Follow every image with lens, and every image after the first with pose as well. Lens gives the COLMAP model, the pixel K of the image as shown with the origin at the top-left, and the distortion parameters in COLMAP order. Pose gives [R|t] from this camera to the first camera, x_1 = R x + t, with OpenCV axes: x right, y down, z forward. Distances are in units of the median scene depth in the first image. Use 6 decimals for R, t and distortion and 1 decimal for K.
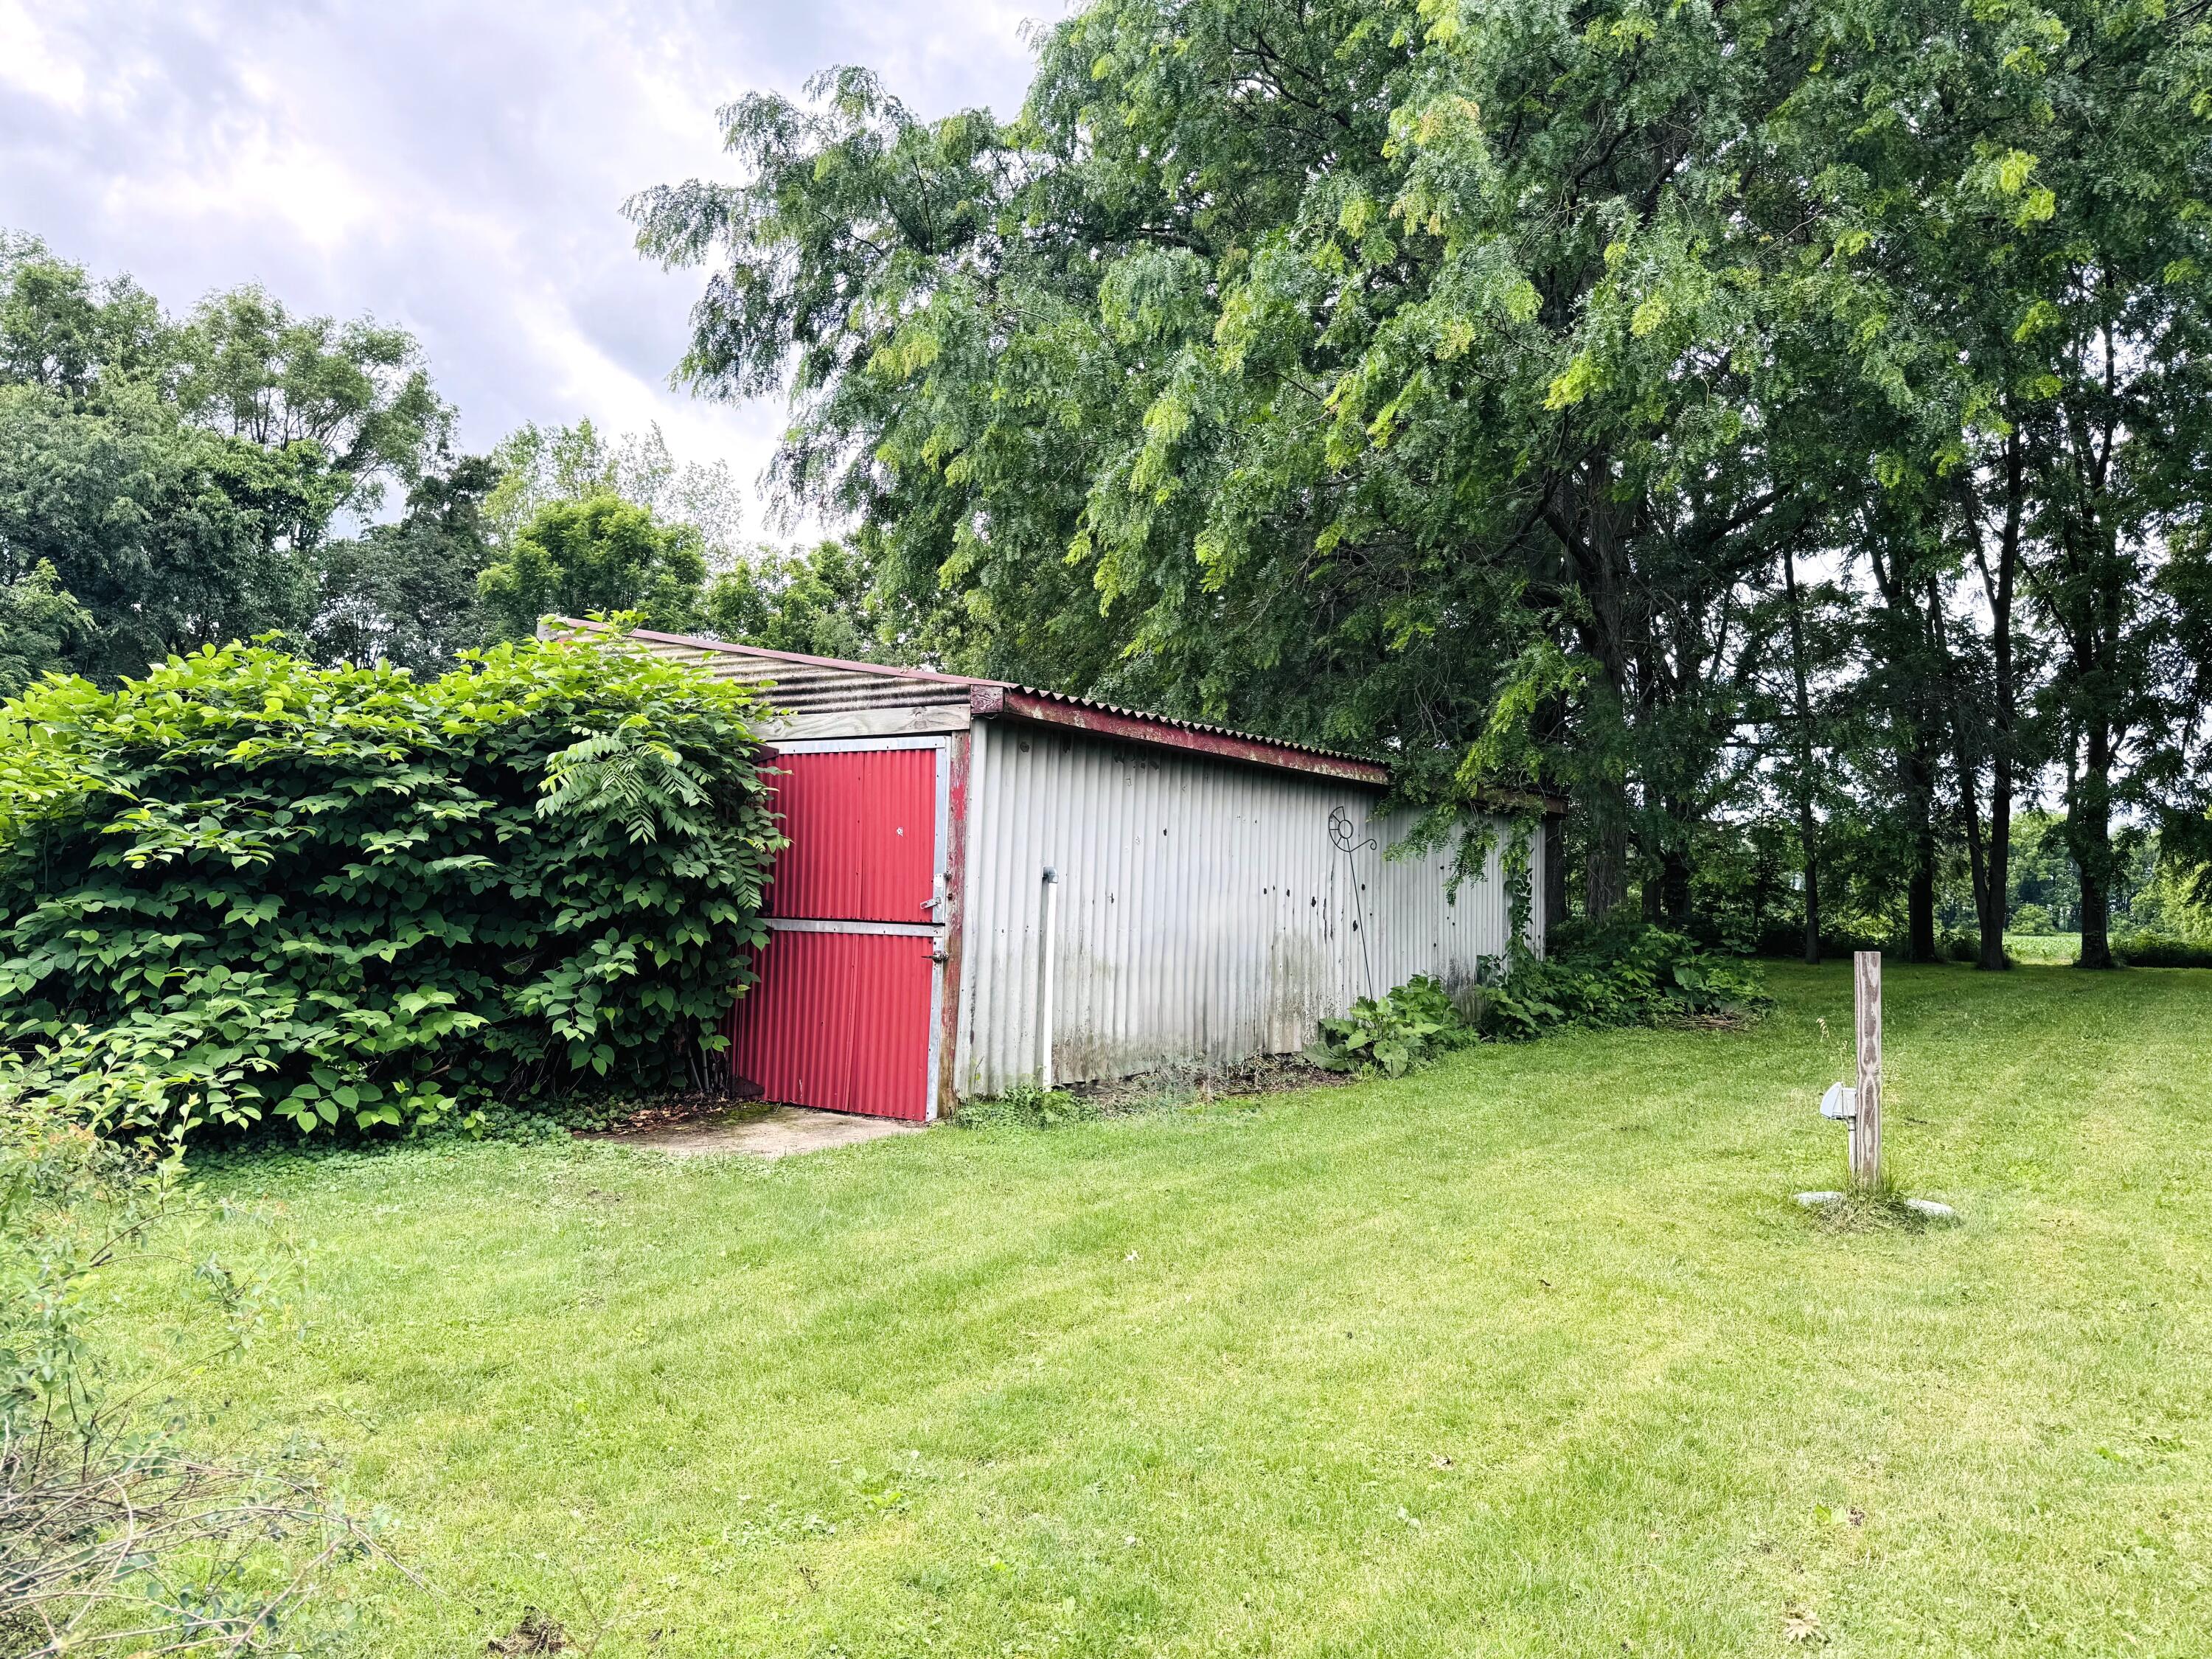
lens RADIAL K [[1541.7, 0, 1106.0], [0, 1541.7, 829.5], [0, 0, 1]] dist [0.003676, 0.003972]
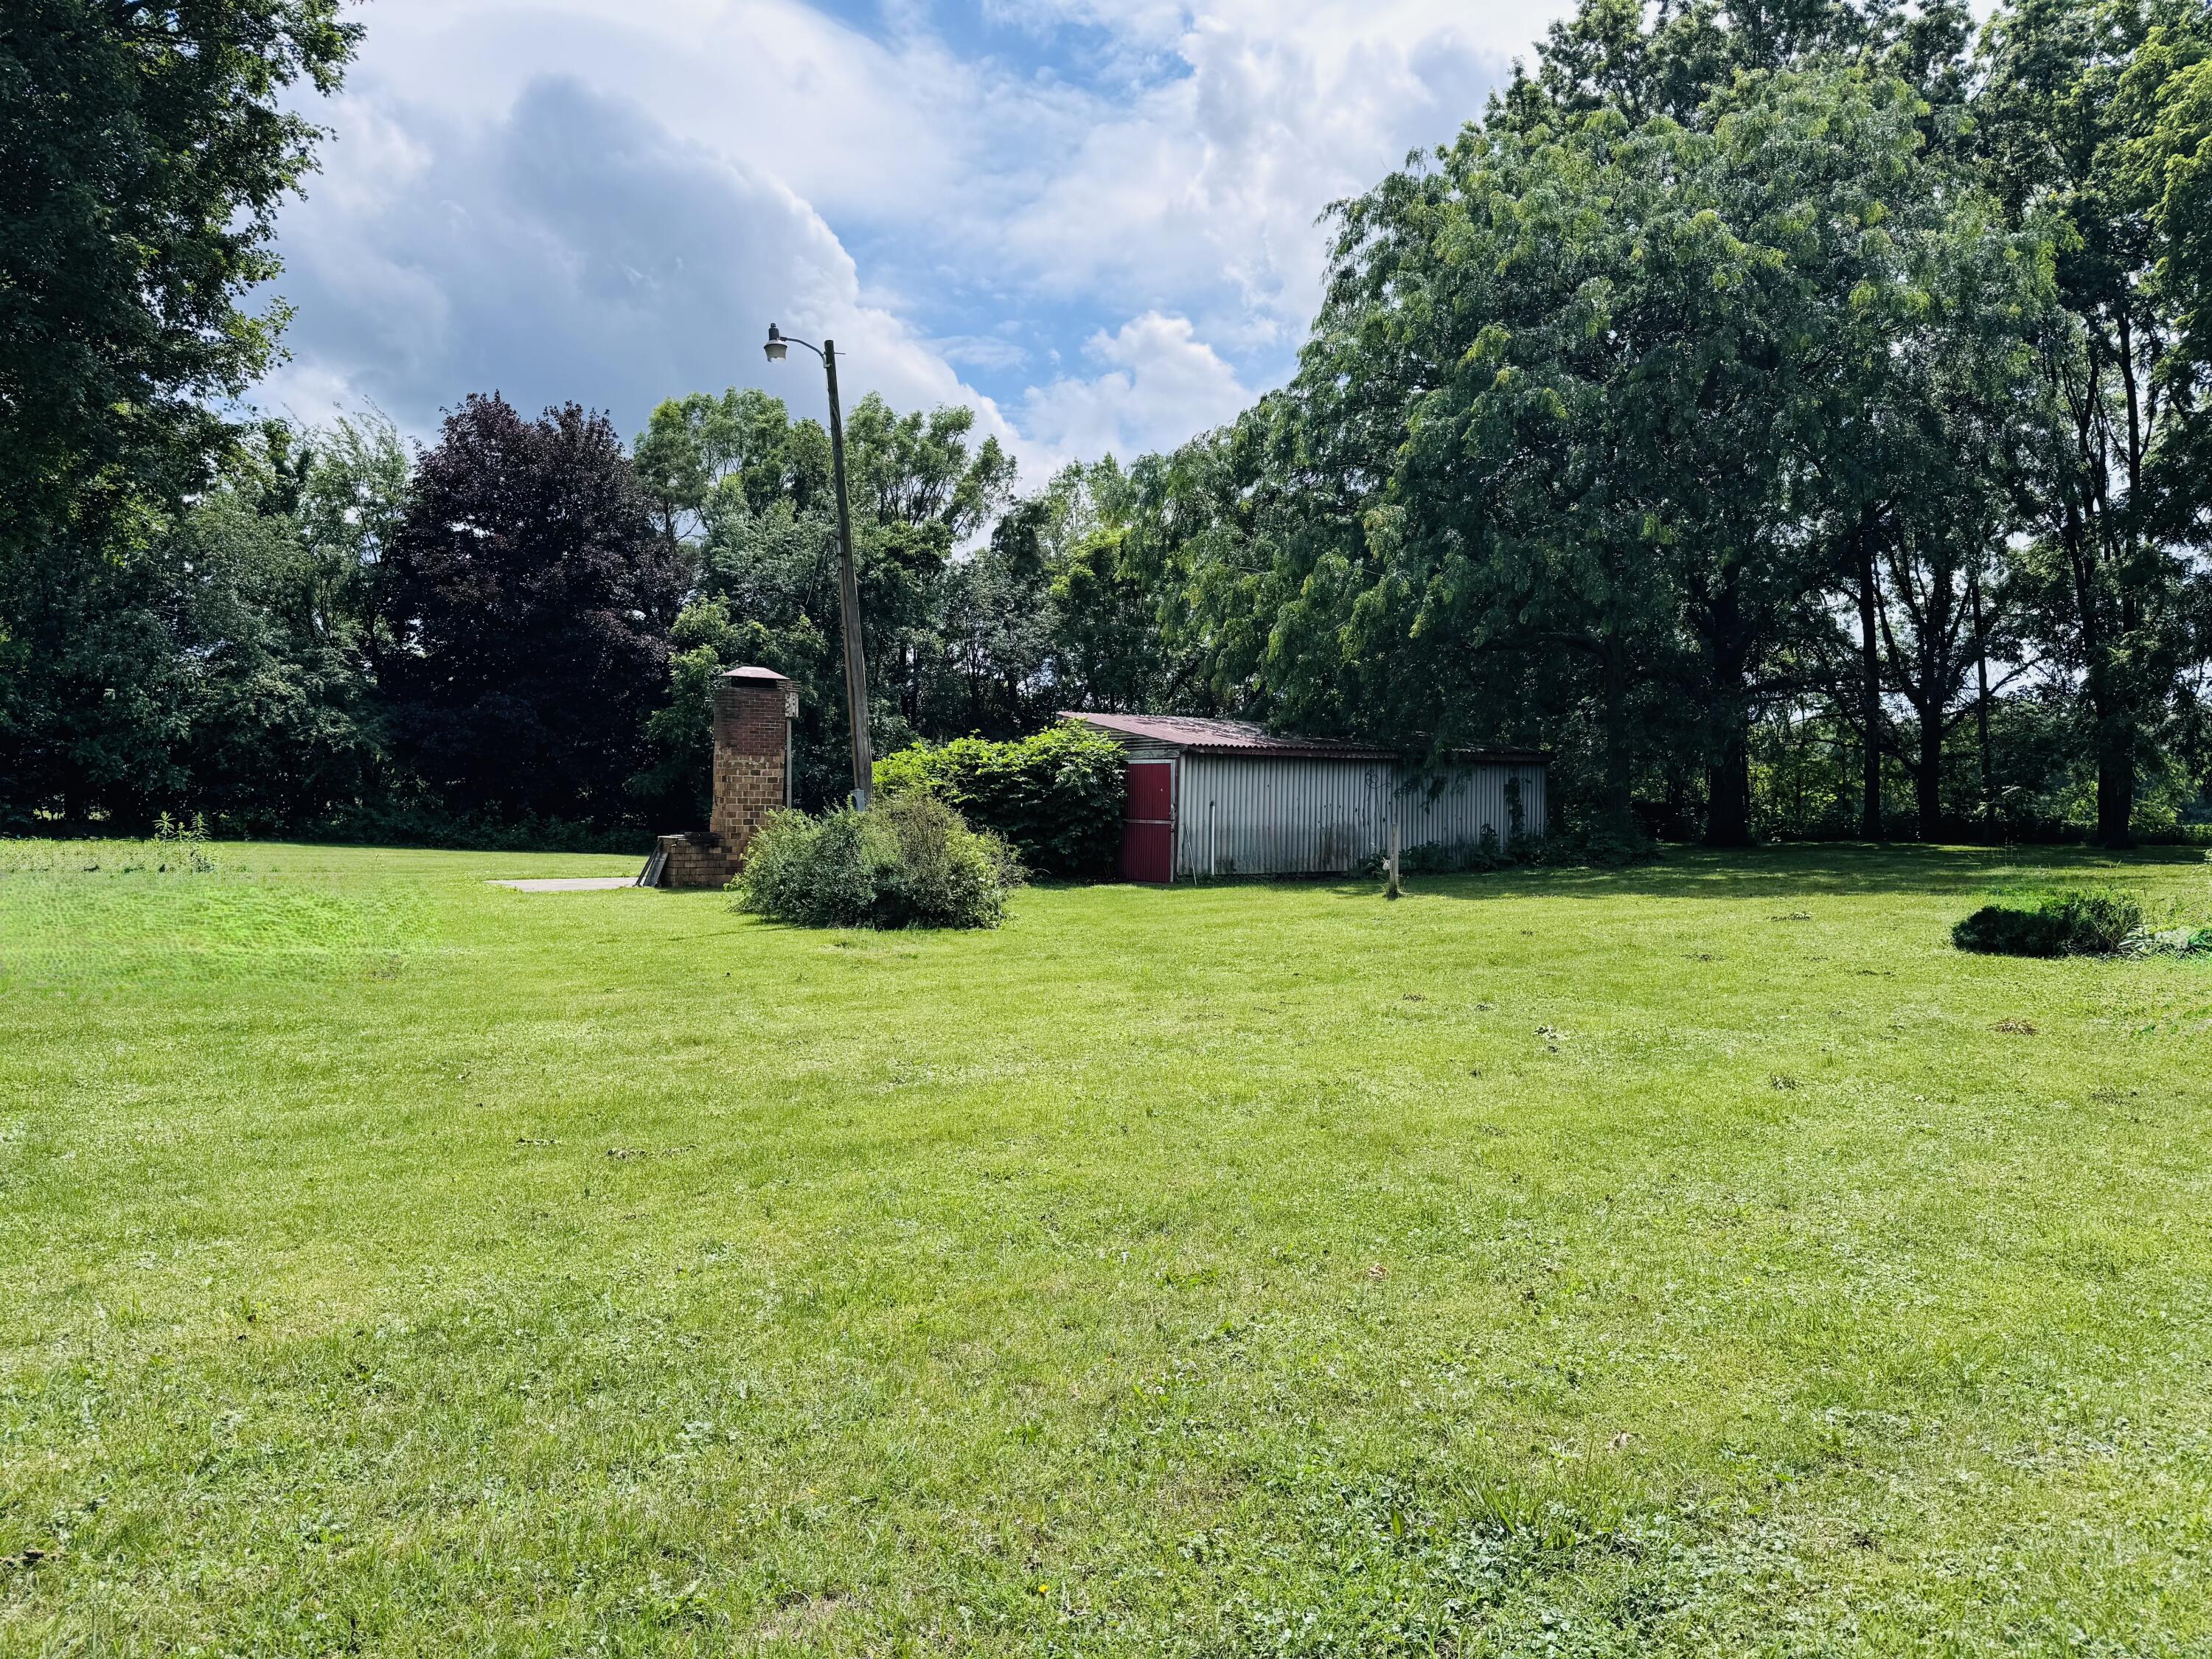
lens RADIAL K [[1541.7, 0, 1106.0], [0, 1541.7, 829.5], [0, 0, 1]] dist [0.003676, 0.003972]
pose [[0.938651, -0.031021, -0.343470, 0.754869], [0.037382, 0.999230, 0.011912, 0.040855], [0.342836, -0.024021, 0.939088, -1.802989]]
